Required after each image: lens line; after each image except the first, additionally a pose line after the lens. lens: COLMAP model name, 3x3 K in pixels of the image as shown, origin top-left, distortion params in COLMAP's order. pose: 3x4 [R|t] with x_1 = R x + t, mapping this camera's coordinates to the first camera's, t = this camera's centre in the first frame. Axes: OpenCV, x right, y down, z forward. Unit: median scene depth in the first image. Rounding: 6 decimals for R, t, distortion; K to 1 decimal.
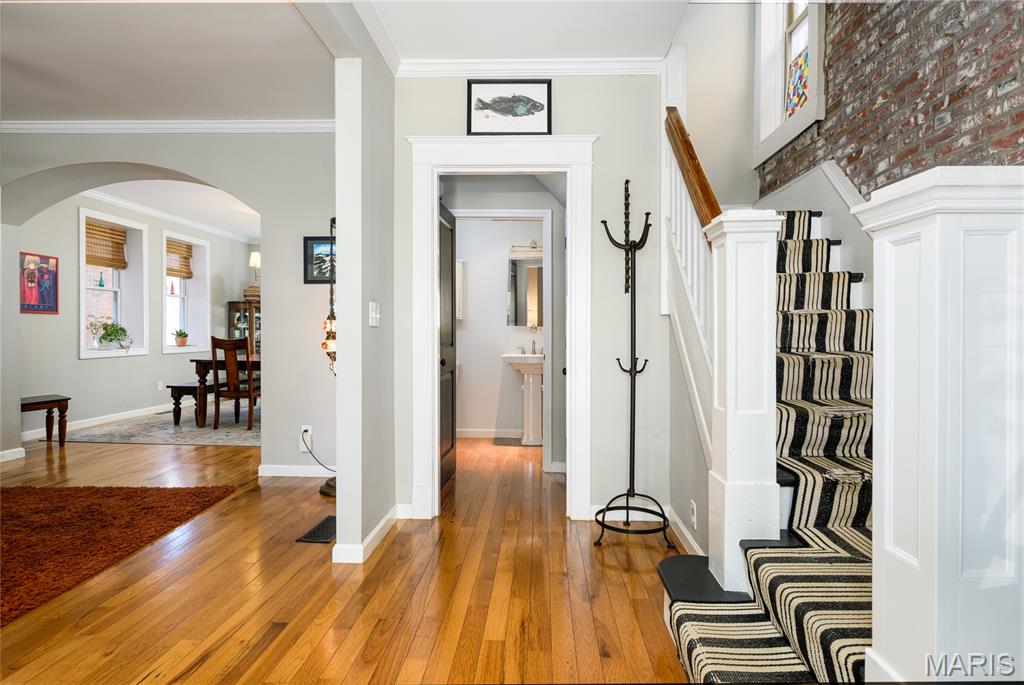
lens RADIAL K [[548.0, 0, 526.2], [0, 548.0, 336.3], [0, 0, 1]] dist [0.001882, -0.000146]
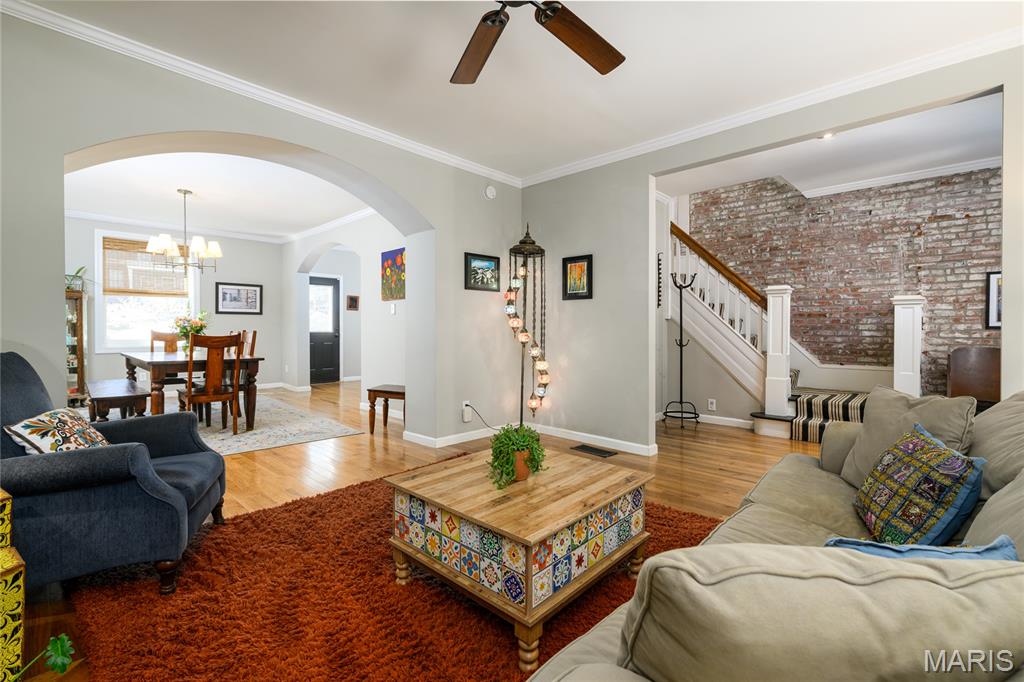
lens RADIAL K [[449.9, 0, 520.8], [0, 449.9, 331.8], [0, 0, 1]] dist [0.001429, -0.000069]
pose [[0.668559, -0.008130, 0.743614, -0.818427], [0.007744, 0.999962, 0.003971, -0.000670], [-0.743618, 0.003104, 0.668597, 0.154323]]
